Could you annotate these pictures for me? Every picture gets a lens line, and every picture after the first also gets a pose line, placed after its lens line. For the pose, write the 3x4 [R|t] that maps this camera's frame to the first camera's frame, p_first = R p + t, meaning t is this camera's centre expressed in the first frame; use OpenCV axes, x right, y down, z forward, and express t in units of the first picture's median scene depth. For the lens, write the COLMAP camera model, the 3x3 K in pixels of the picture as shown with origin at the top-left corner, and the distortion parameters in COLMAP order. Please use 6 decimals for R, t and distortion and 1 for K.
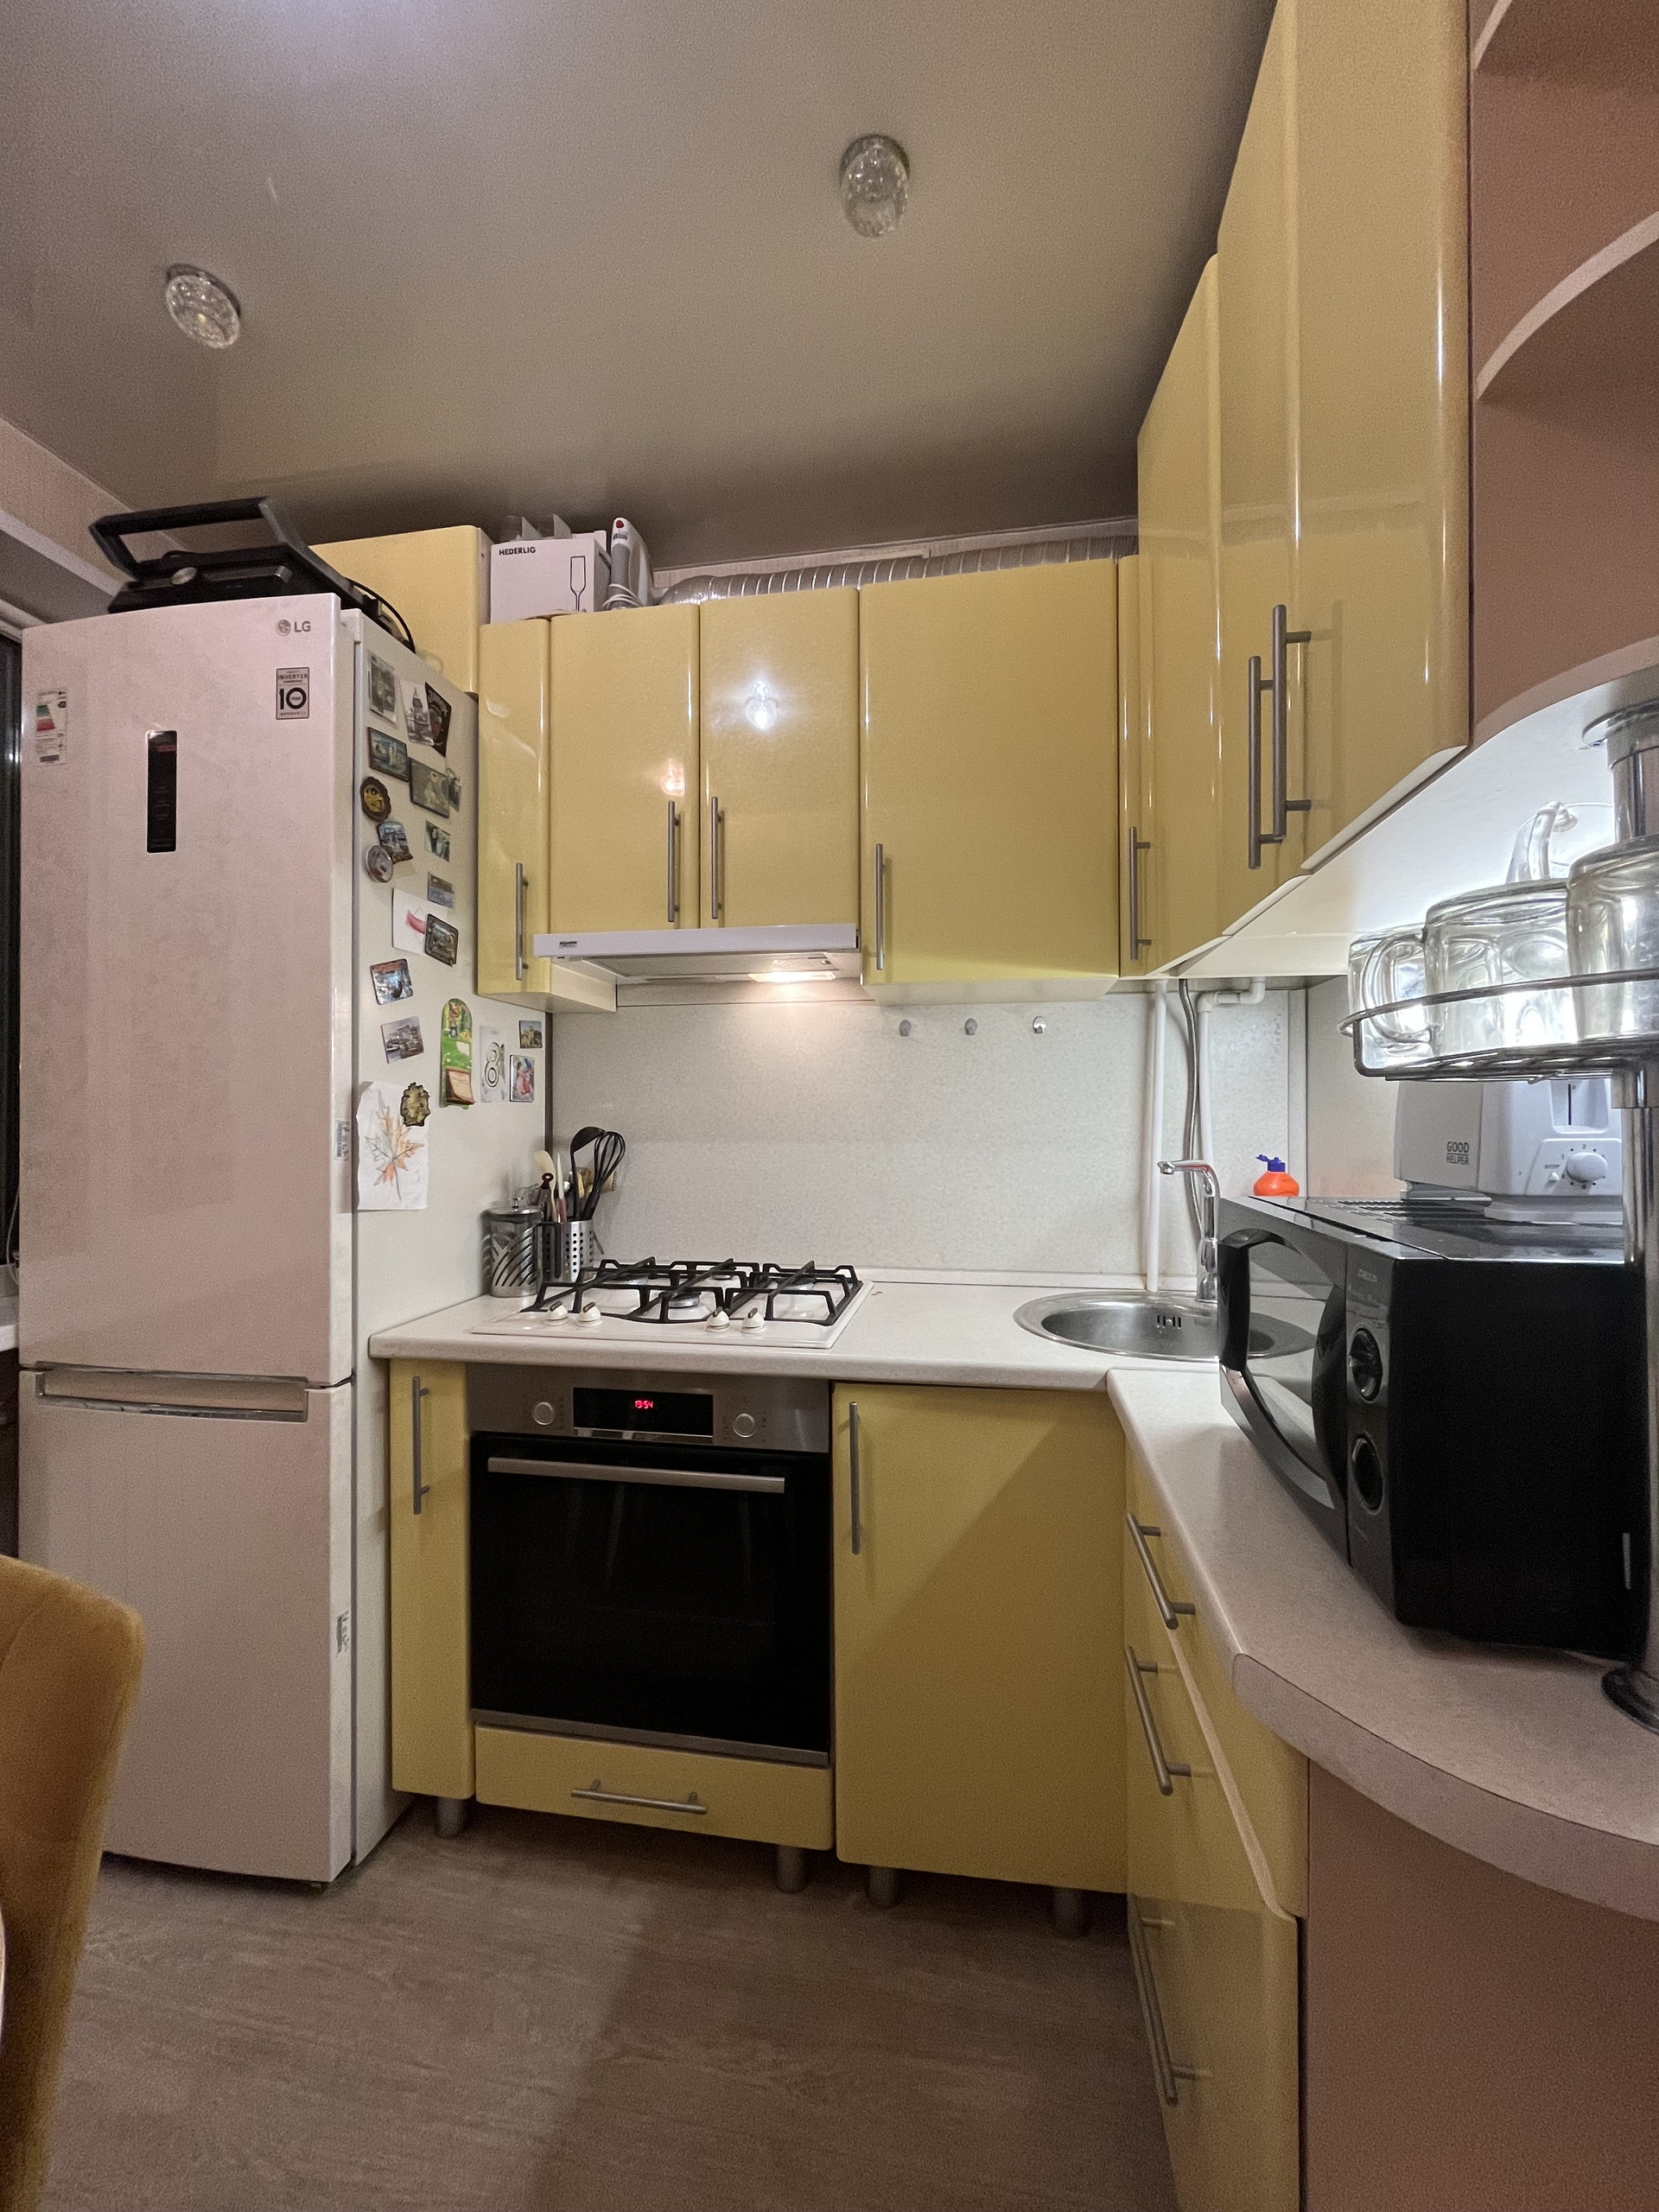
lens RADIAL K [[892.4, 0, 838.1], [0, 892.4, 1108.8], [0, 0, 1]] dist [-0.003105, 0.000015]
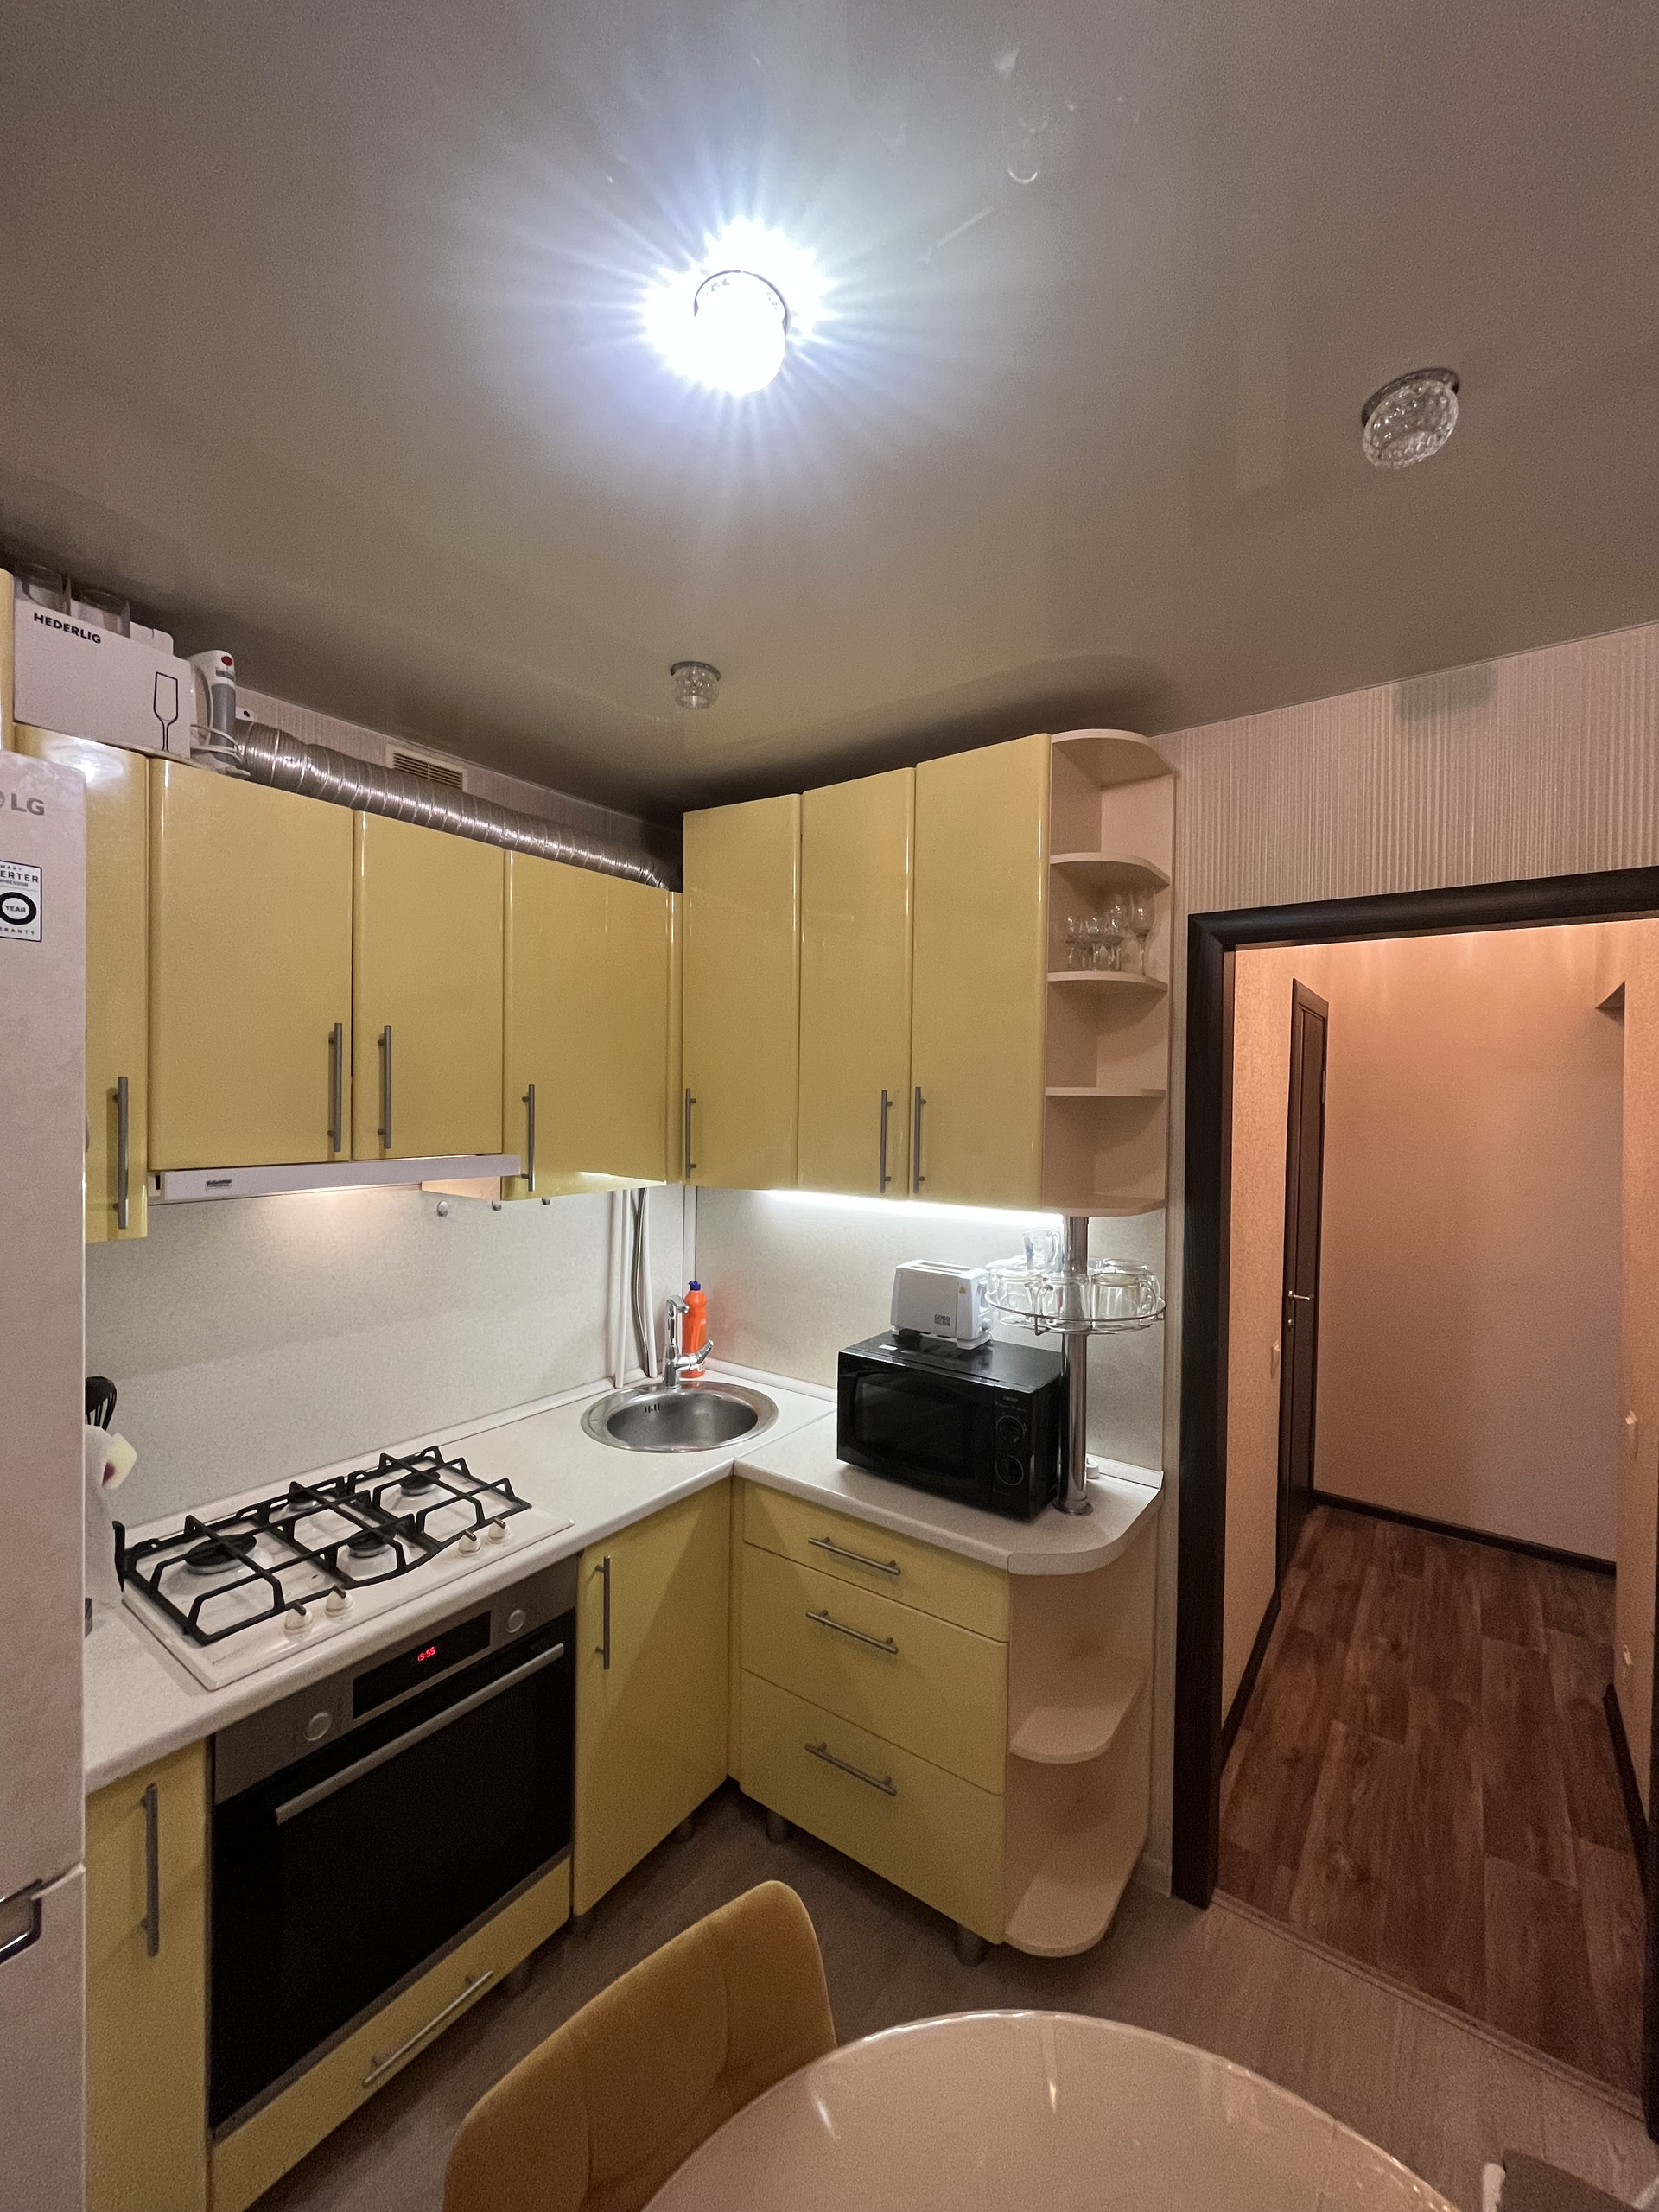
lens RADIAL K [[892.4, 0, 838.4], [0, 892.4, 1109.7], [0, 0, 1]] dist [-0.003105, 0.000015]
pose [[0.436304, -0.009184, 0.899752, -0.888114], [-0.023109, 0.999504, 0.021408, -0.317326], [-0.899502, -0.030133, 0.435875, 0.131728]]
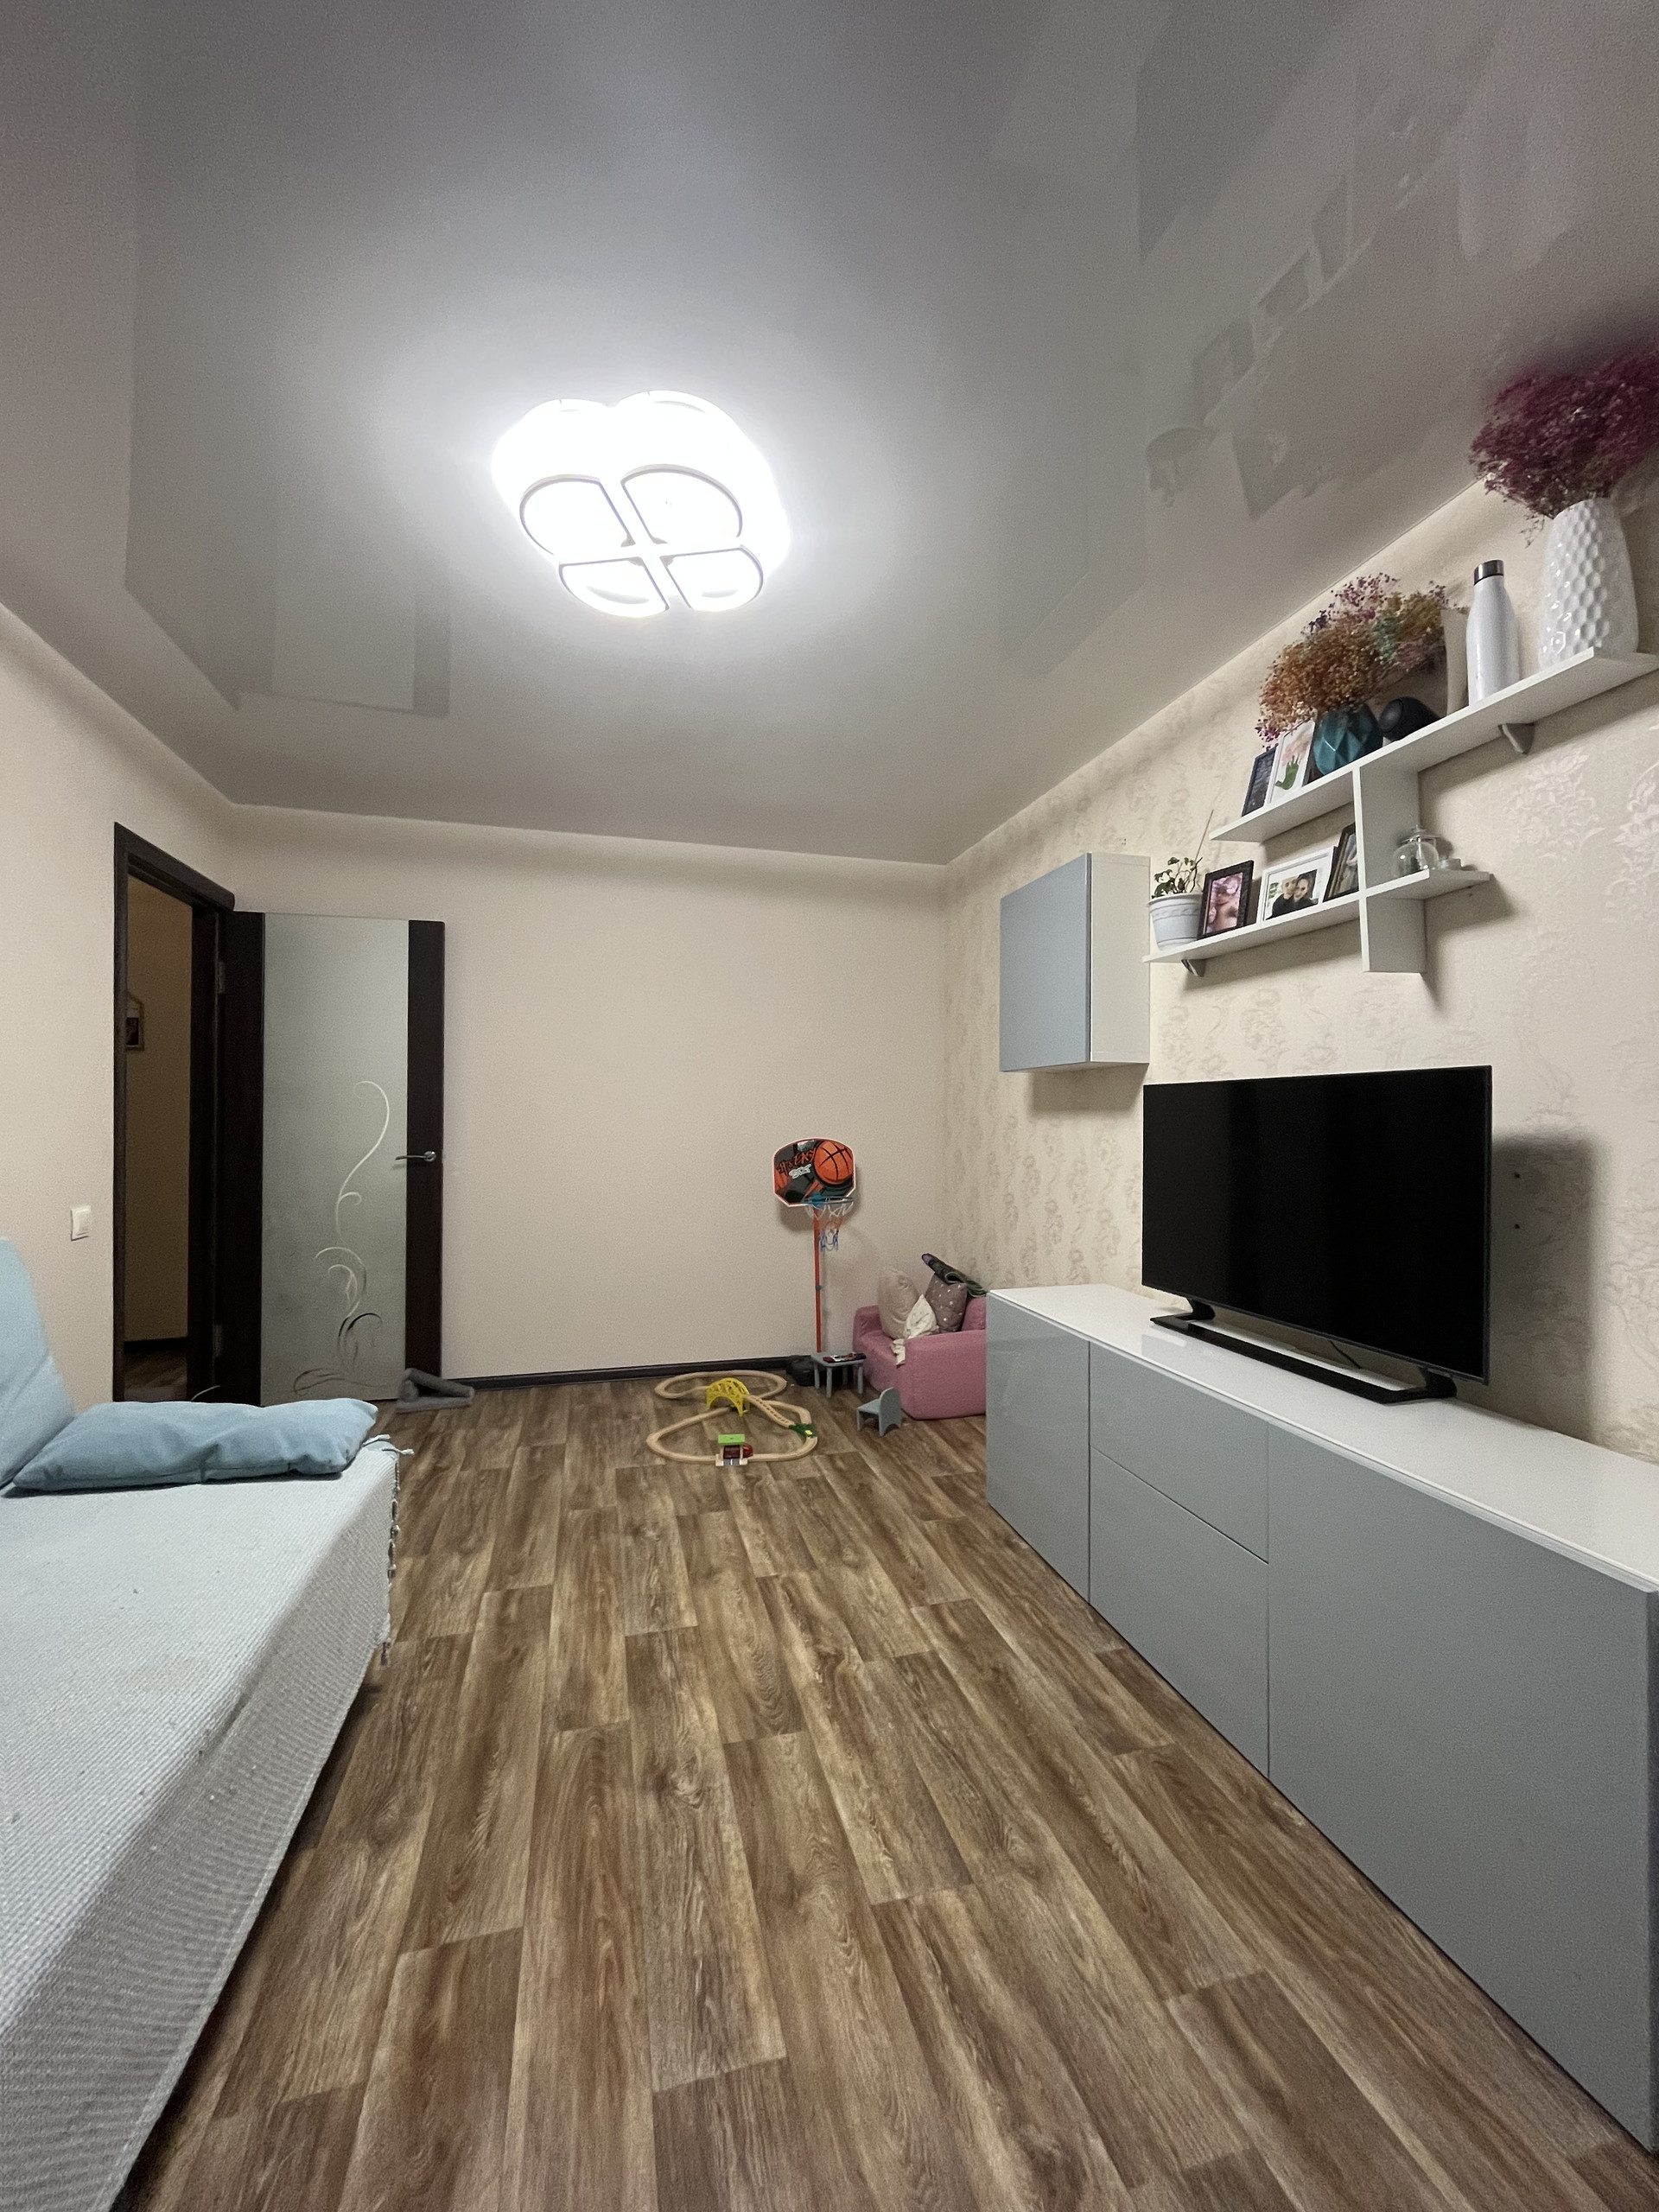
lens RADIAL K [[892.4, 0, 837.4], [0, 892.4, 1108.4], [0, 0, 1]] dist [-0.003105, 0.000015]
pose [[0.419136, -0.009683, -0.907872, 2.368269], [0.005039, 0.999953, -0.008339, 0.017934], [0.907910, -0.001079, 0.419164, -0.397822]]
